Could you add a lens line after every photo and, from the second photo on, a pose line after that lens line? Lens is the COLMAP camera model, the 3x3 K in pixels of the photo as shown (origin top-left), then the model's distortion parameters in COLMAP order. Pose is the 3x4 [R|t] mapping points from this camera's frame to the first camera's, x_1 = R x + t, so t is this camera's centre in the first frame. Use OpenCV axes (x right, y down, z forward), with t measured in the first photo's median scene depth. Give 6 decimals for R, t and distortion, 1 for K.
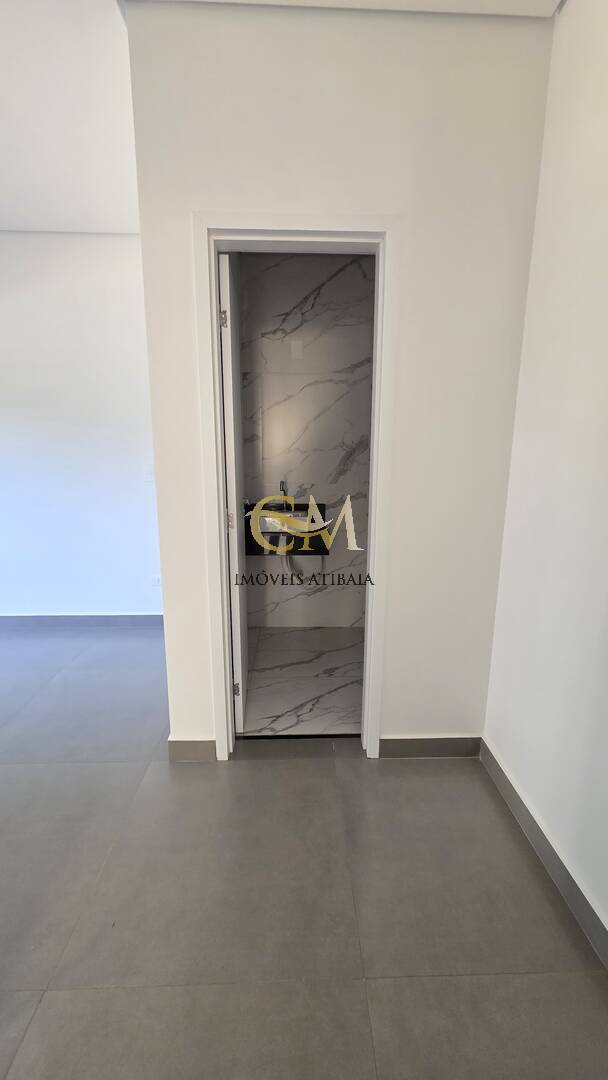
lens RADIAL K [[429.4, 0, 307.0], [0, 429.4, 544.4], [0, 0, 1]] dist [0.007503, -0.000078]
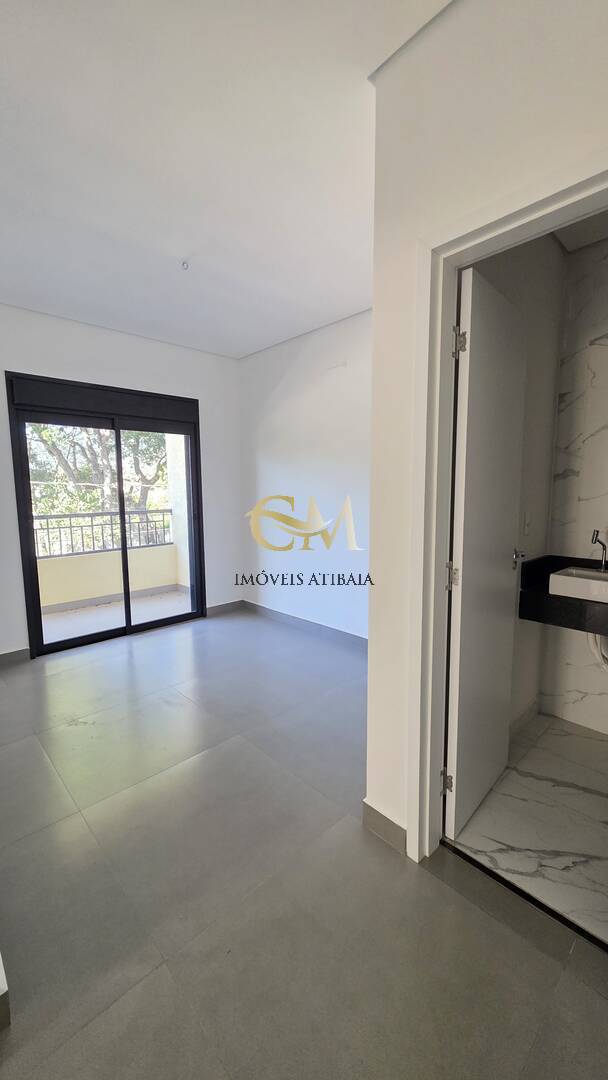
lens RADIAL K [[429.4, 0, 306.9], [0, 429.4, 543.4], [0, 0, 1]] dist [0.007503, -0.000078]
pose [[0.669627, 0.090343, -0.737182, 0.162928], [-0.147134, 0.989038, -0.012442, -0.046257], [0.727977, 0.116796, 0.675579, 0.151531]]
